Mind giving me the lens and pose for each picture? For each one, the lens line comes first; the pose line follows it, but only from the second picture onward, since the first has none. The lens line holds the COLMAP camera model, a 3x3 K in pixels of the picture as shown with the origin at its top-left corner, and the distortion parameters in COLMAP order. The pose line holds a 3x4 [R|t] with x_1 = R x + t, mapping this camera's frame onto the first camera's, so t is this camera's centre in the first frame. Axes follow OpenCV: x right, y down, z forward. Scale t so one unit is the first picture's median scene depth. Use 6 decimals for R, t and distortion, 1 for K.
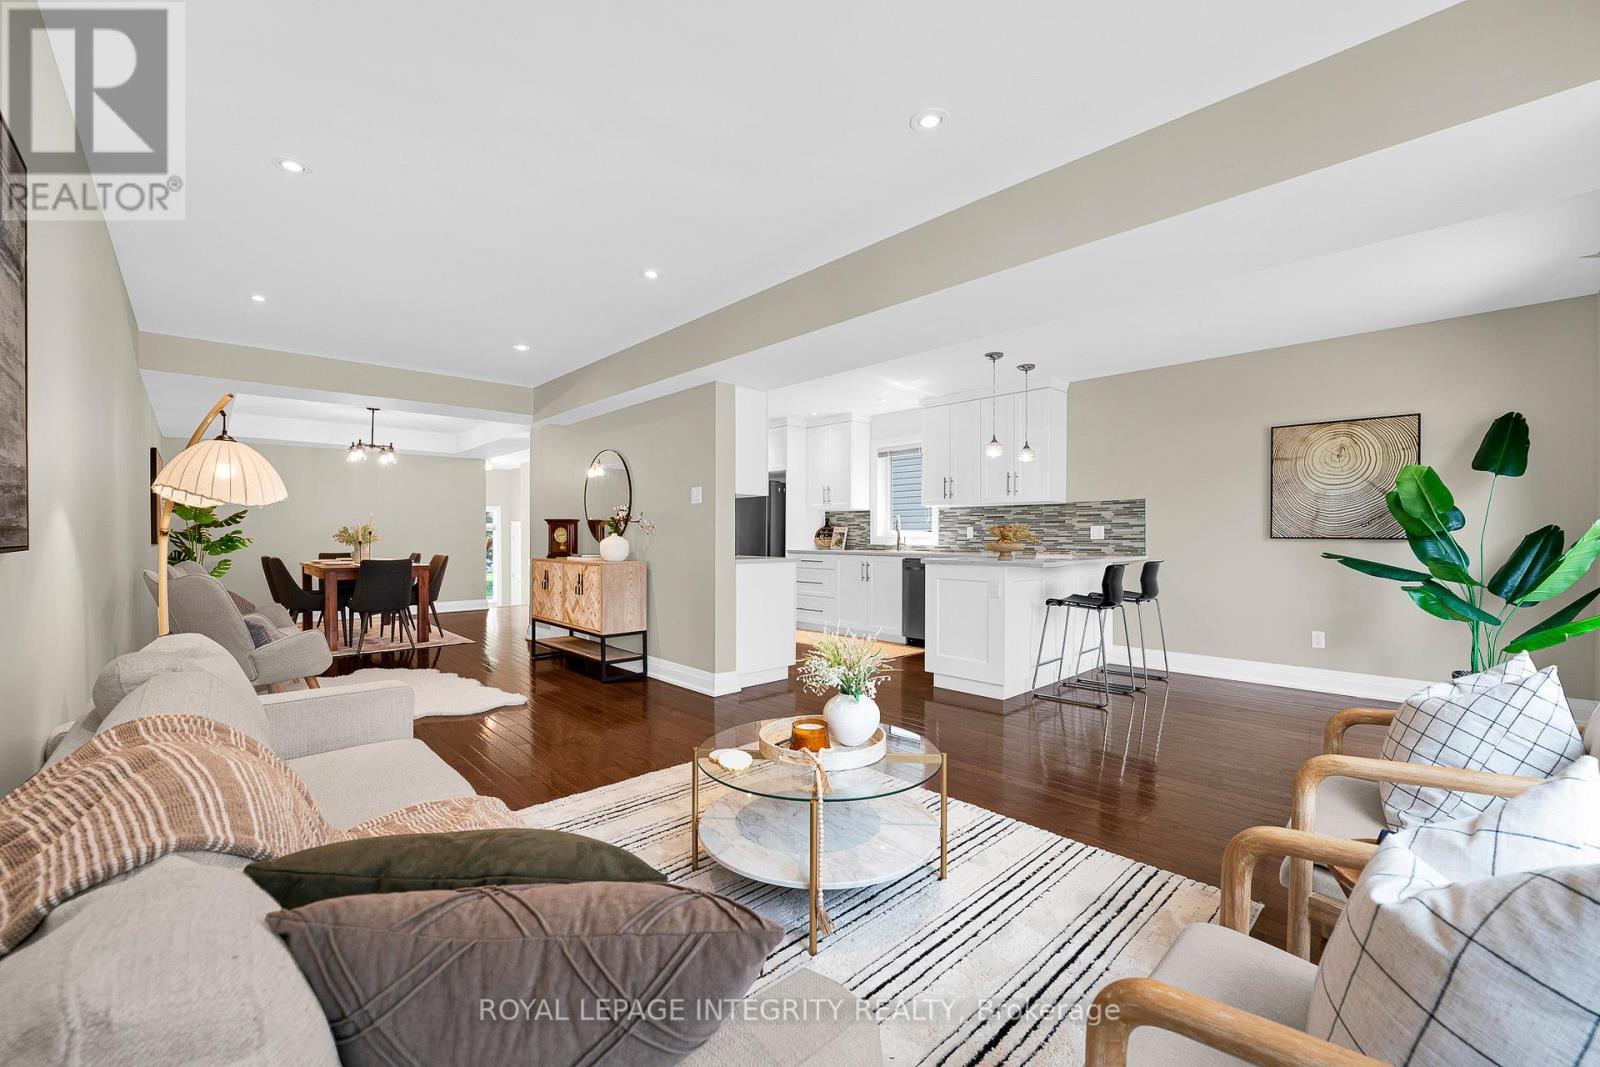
lens RADIAL K [[656.4, 0, 804.6], [0, 656.4, 530.0], [0, 0, 1]] dist [-0.018829, 0.000084]
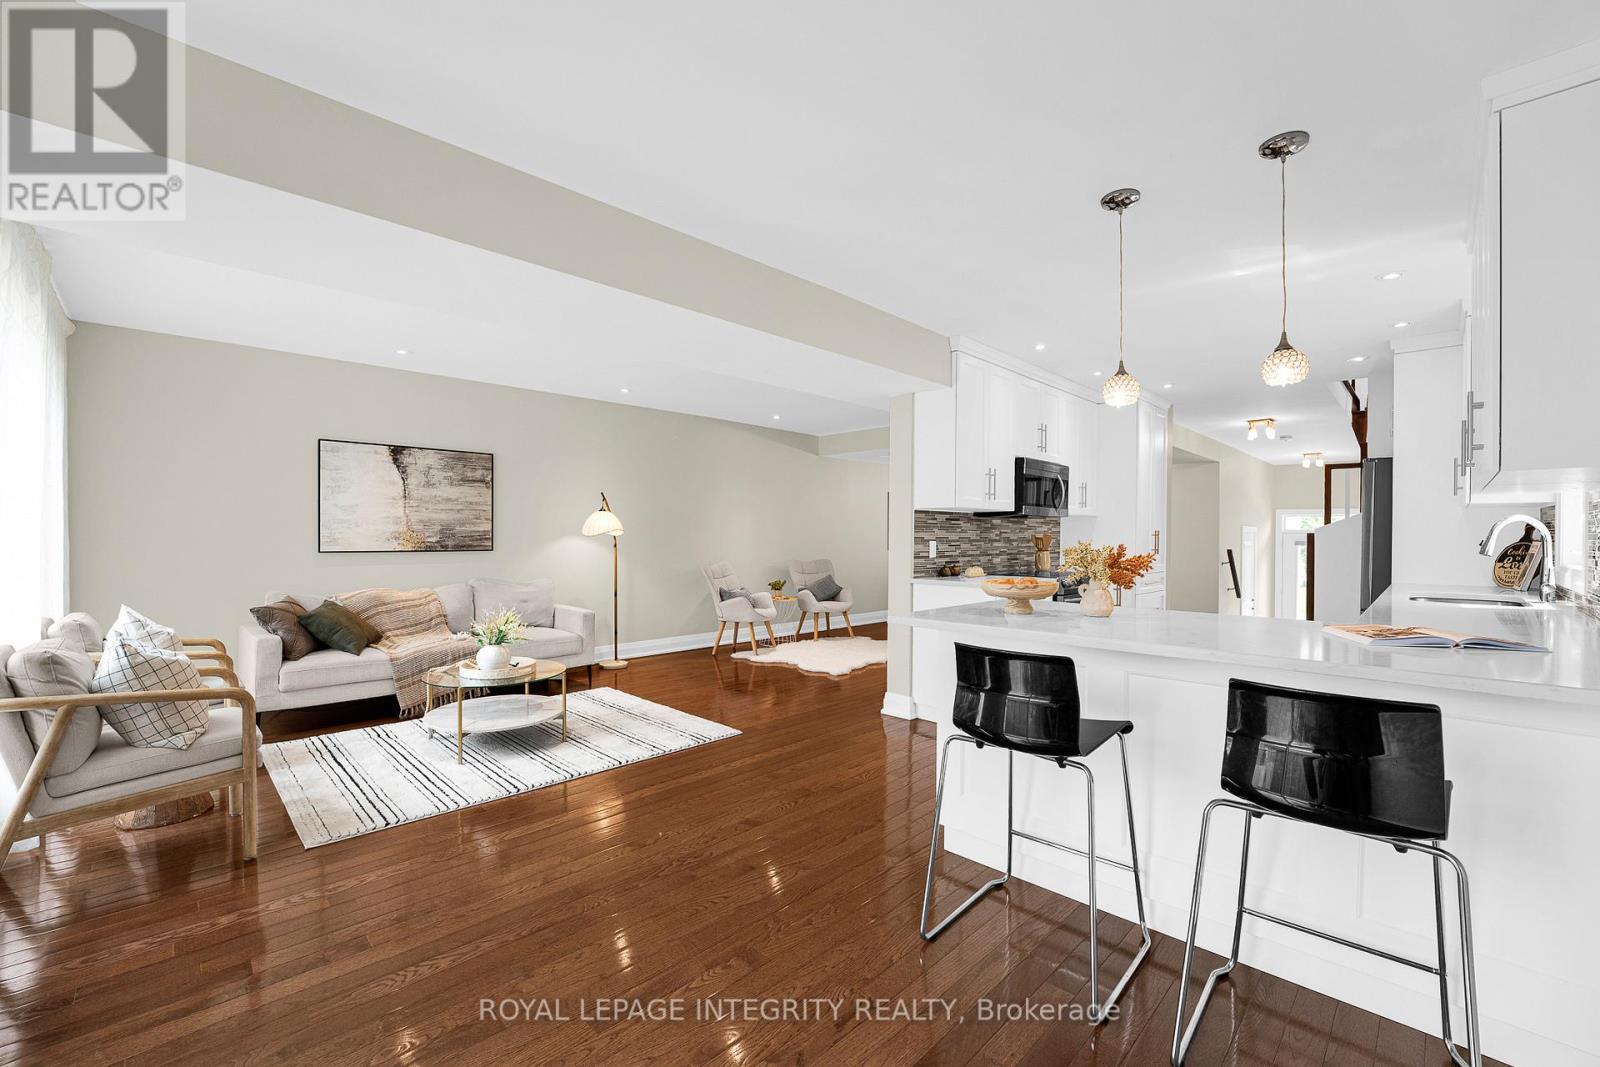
lens RADIAL K [[674.2, 0, 800.0], [0, 674.2, 547.2], [0, 0, 1]] dist [-0.022127, -0.000046]
pose [[0.017690, 0.018378, -0.999675, 0.641603], [0.003008, 0.999826, 0.018434, -0.013766], [0.999839, -0.003333, 0.017632, 0.616302]]
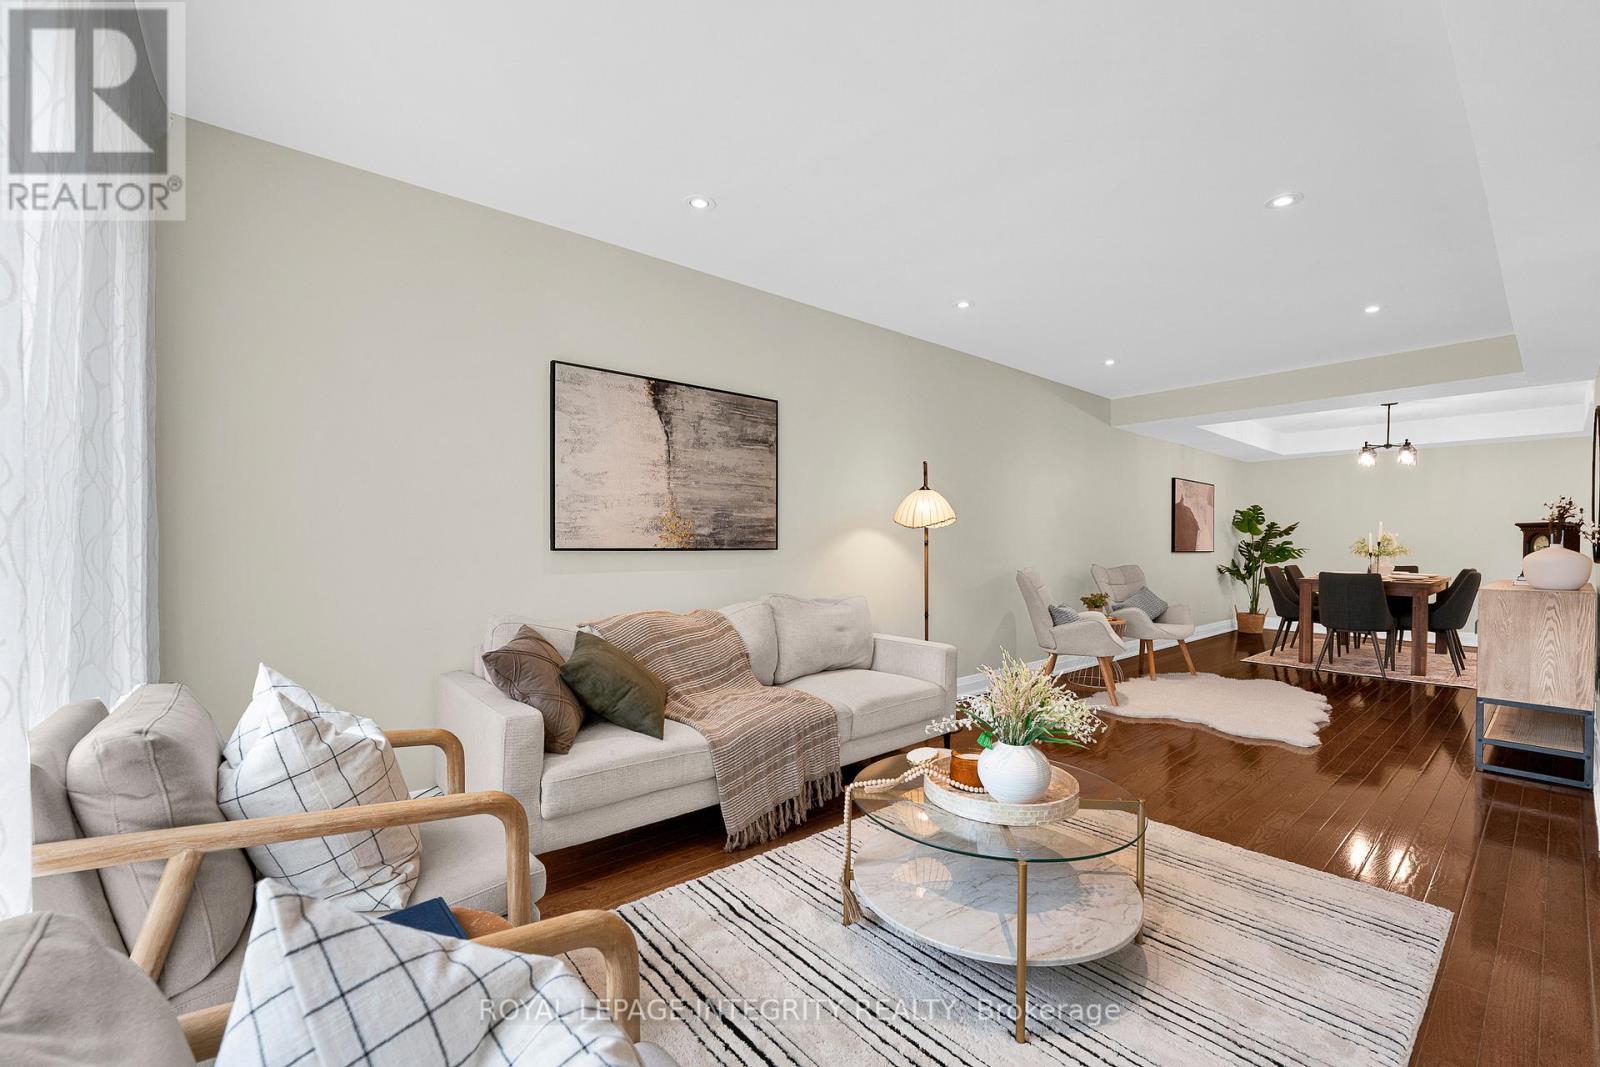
lens RADIAL K [[659.8, 0, 794.5], [0, 659.8, 560.9], [0, 0, 1]] dist [-0.018987, -0.000162]
pose [[-0.068171, 0.027503, -0.997295, 0.307061], [0.004033, 0.999619, 0.027292, 0.000584], [0.997666, -0.002162, -0.068256, 0.273105]]
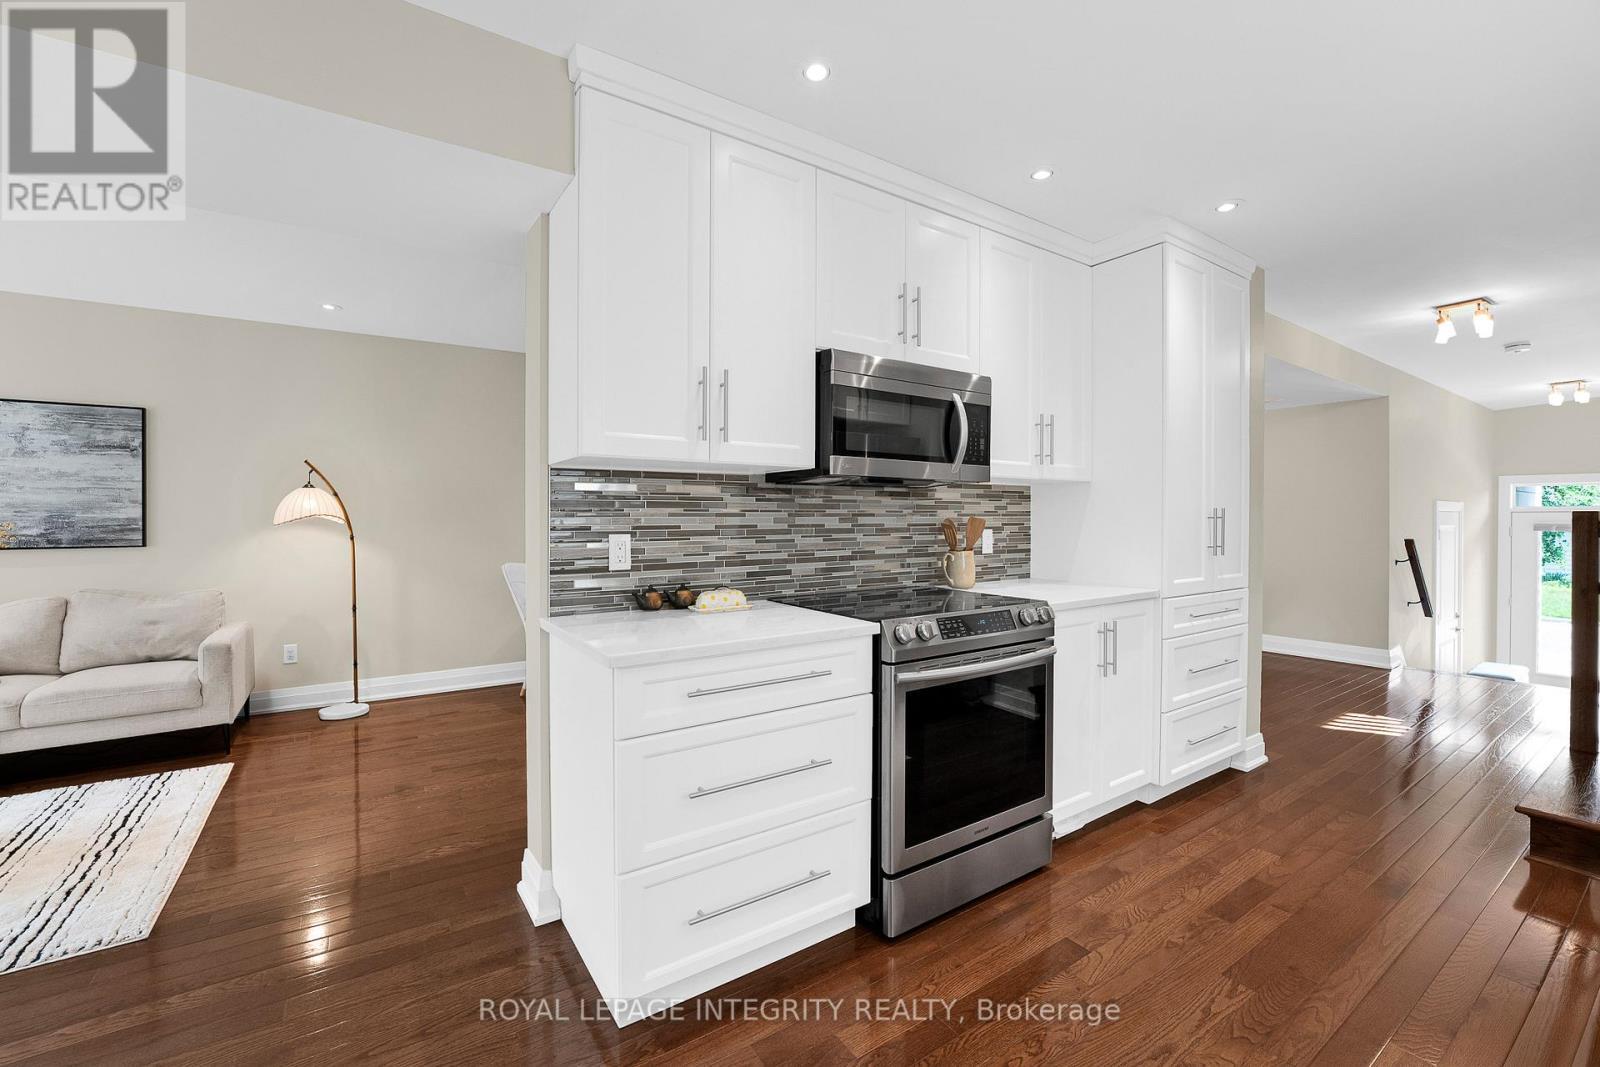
lens RADIAL K [[656.4, 0, 804.6], [0, 656.4, 530.0], [0, 0, 1]] dist [-0.018829, 0.000084]
pose [[-0.186687, 0.017373, -0.982266, 0.208241], [0.009302, 0.999830, 0.015916, -0.013298], [0.982375, -0.006166, -0.186817, 0.939890]]
